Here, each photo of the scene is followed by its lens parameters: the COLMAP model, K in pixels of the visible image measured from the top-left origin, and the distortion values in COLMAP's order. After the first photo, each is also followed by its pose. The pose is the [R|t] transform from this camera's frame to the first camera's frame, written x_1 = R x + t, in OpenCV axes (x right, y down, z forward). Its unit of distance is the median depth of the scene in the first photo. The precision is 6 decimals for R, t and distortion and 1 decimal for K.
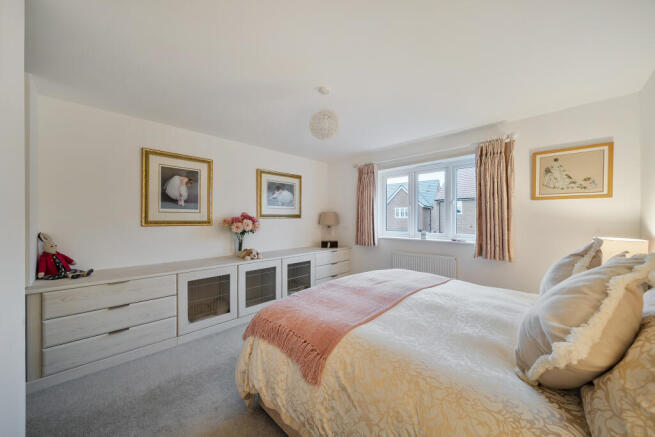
lens RADIAL K [[234.3, 0, 327.5], [0, 234.3, 218.5], [0, 0, 1]] dist [-0.000095, 0.000002]
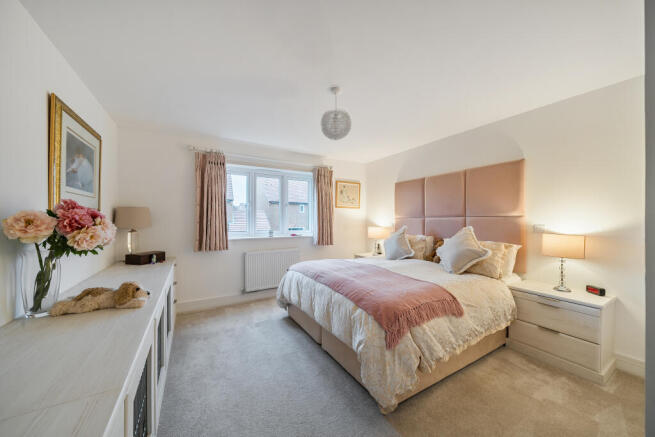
lens RADIAL K [[234.3, 0, 327.5], [0, 234.3, 218.5], [0, 0, 1]] dist [-0.000095, 0.000002]
pose [[0.266942, 0.006051, 0.963694, -0.590110], [-0.000422, 0.999981, -0.006162, 0.007214], [-0.963713, 0.001239, 0.266939, 0.452094]]
